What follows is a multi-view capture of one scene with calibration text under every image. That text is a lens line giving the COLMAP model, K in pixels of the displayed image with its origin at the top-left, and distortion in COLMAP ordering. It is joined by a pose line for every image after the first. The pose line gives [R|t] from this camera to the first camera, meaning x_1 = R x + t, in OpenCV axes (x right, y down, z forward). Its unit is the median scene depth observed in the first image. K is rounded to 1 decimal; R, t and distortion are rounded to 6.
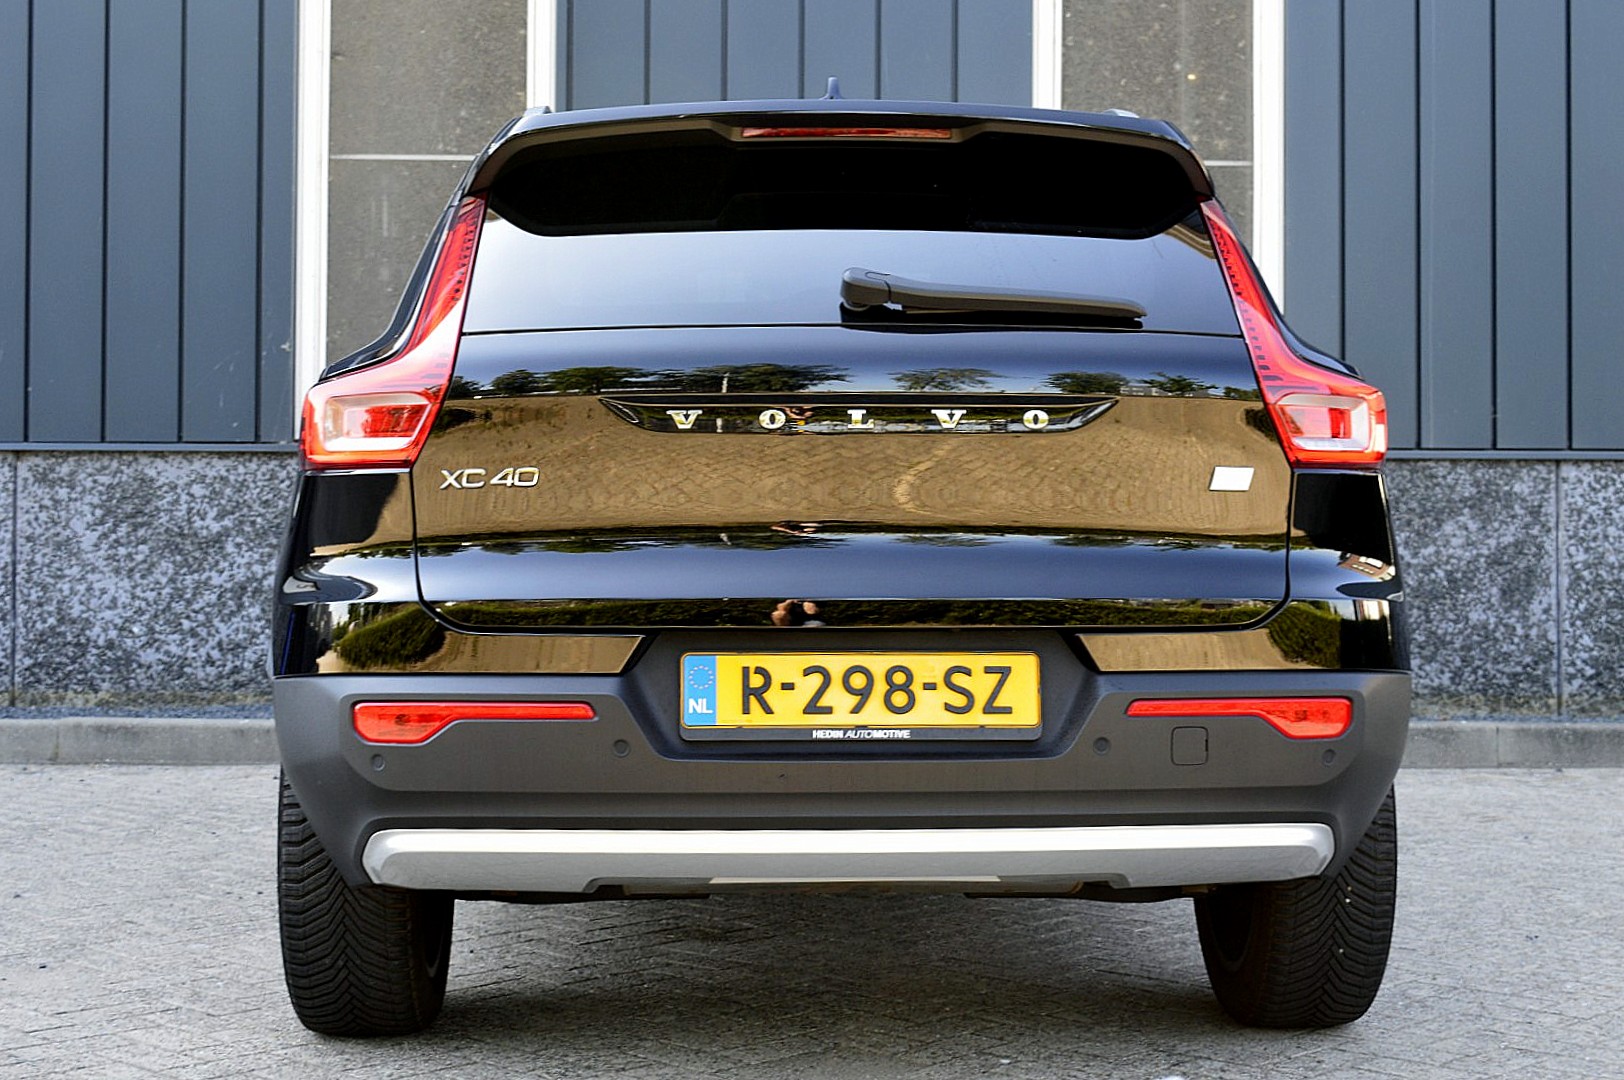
lens RADIAL K [[2497.4, 0, 812.0], [0, 2497.4, 540.0], [0, 0, 1]] dist [-0.003958, 0.040874]
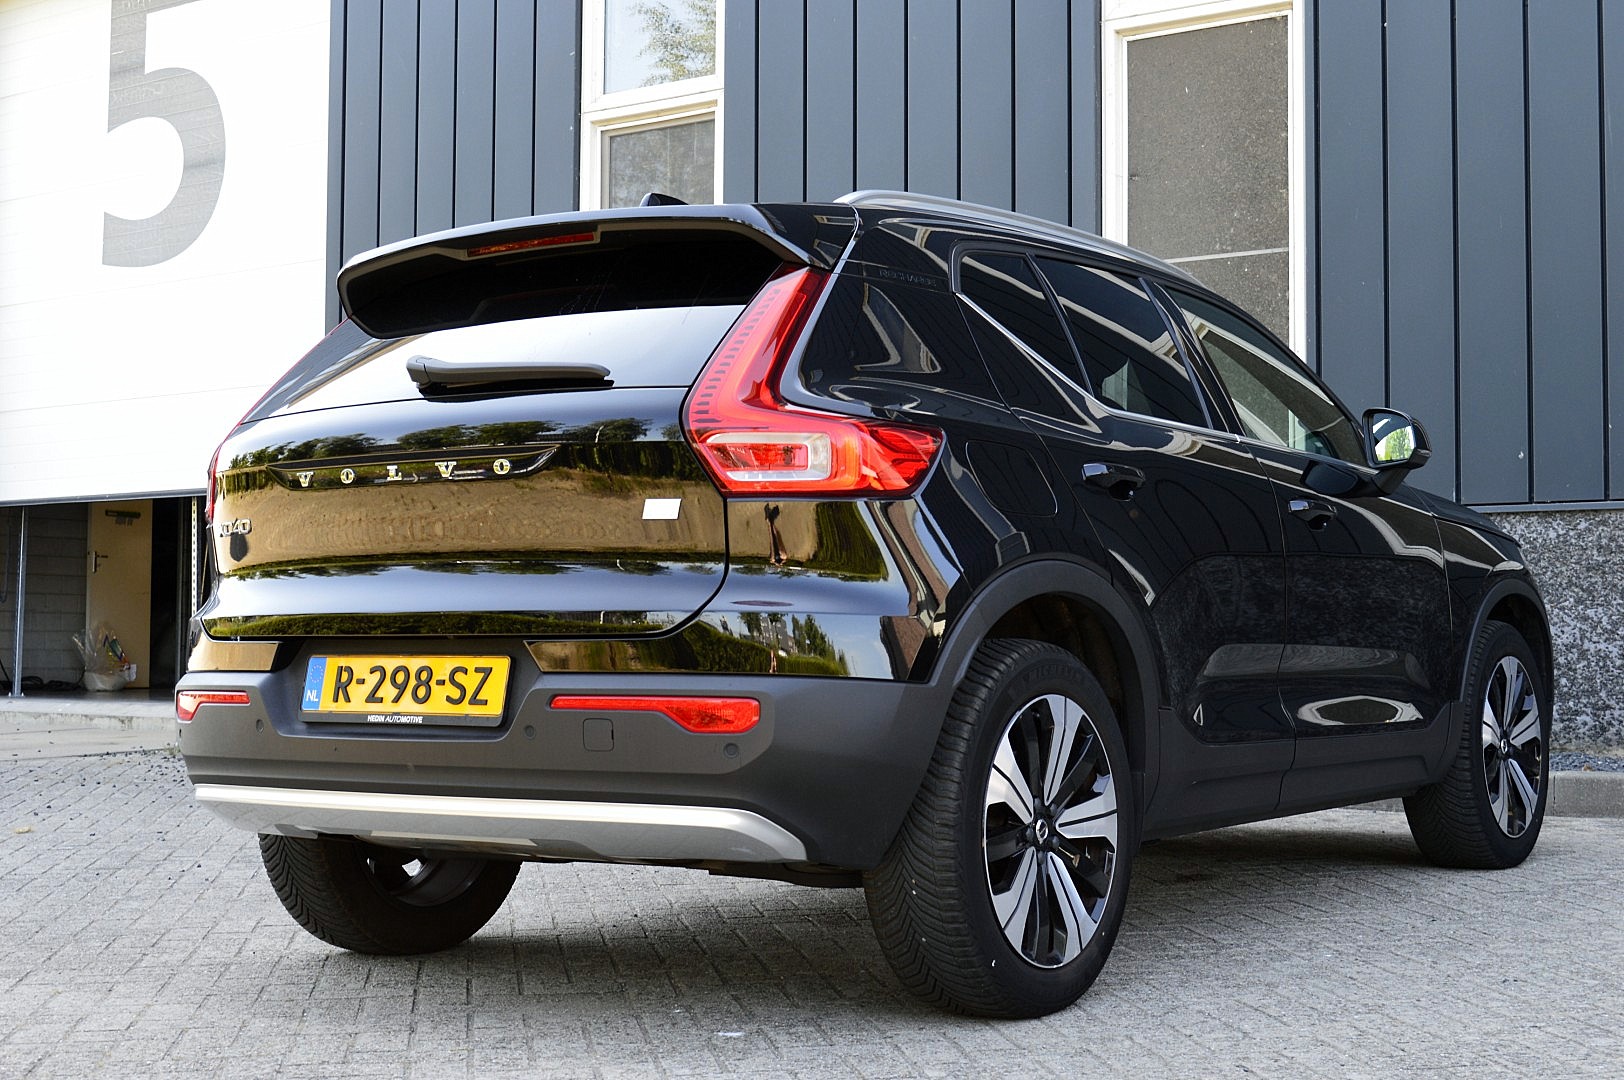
lens RADIAL K [[2365.1, 0, 812.0], [0, 2365.1, 540.0], [0, 0, 1]] dist [-0.041072, -0.044515]
pose [[0.792537, -0.029494, -0.609110, 0.921880], [0.006556, 0.999184, -0.039852, 0.035557], [0.609789, 0.027591, 0.792084, 0.170227]]
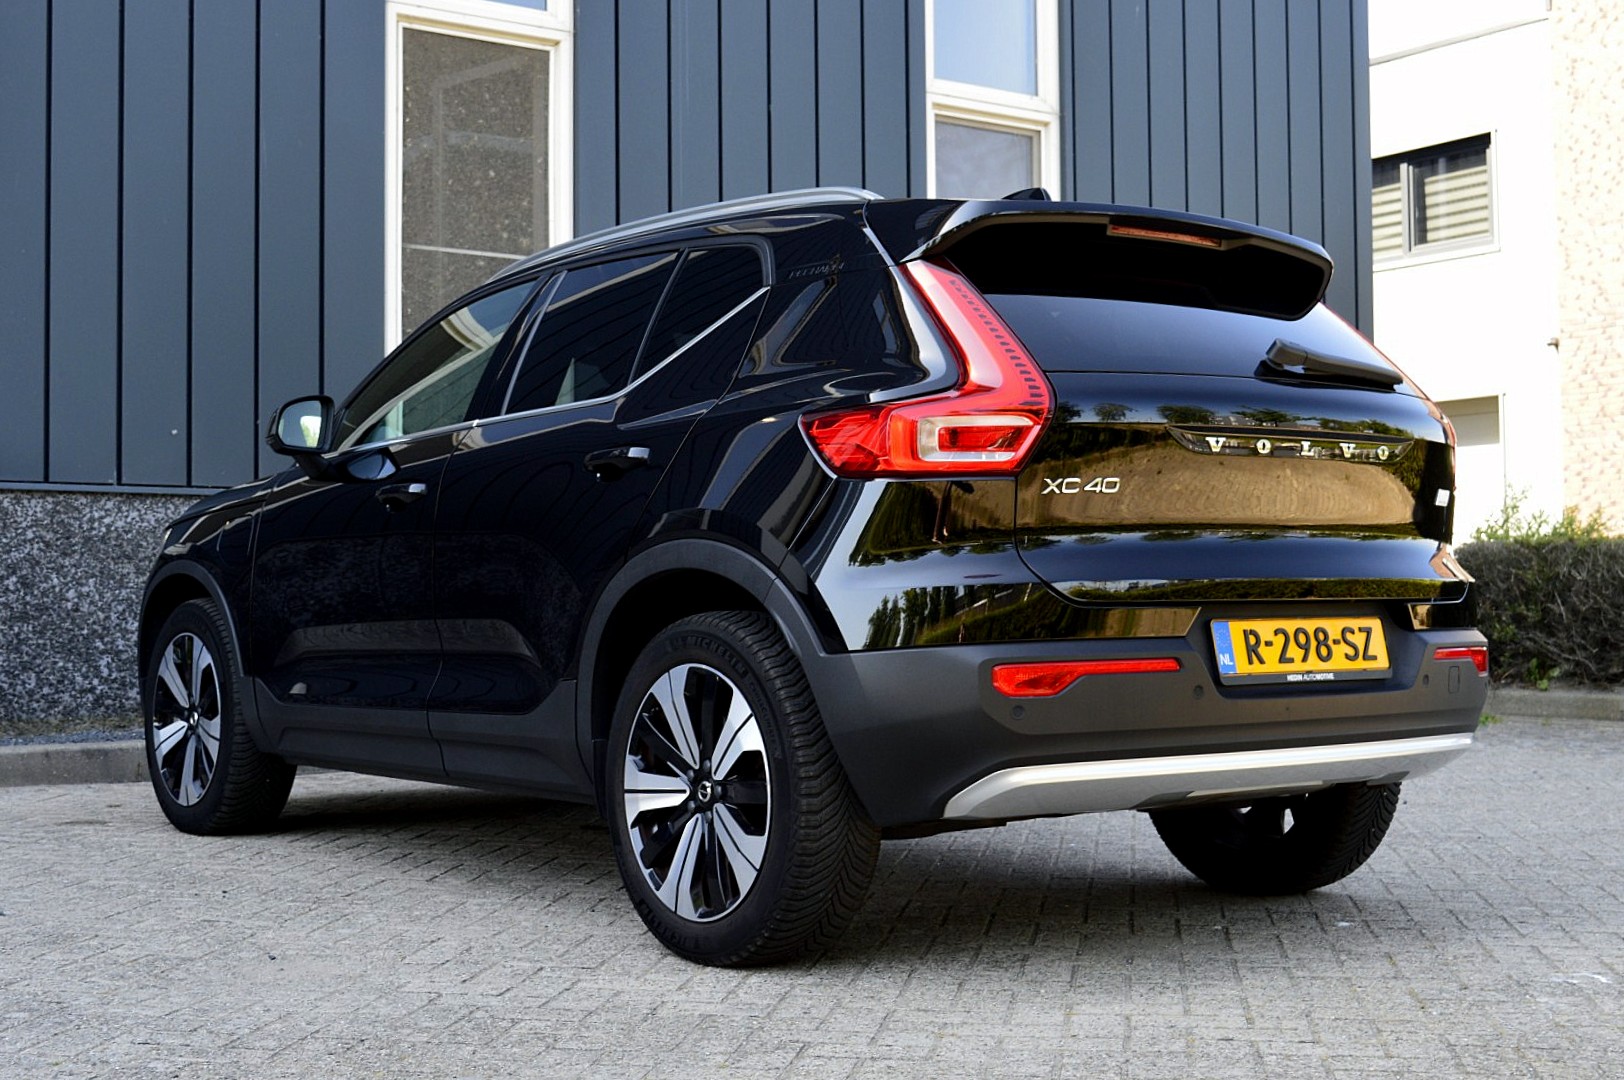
lens RADIAL K [[2223.8, 0, 812.0], [0, 2223.8, 540.0], [0, 0, 1]] dist [-0.028057, -0.023303]
pose [[0.817233, 0.007711, 0.576256, -0.905345], [0.008039, 0.999661, -0.024777, 0.030159], [-0.576251, 0.024881, 0.816894, 0.156298]]
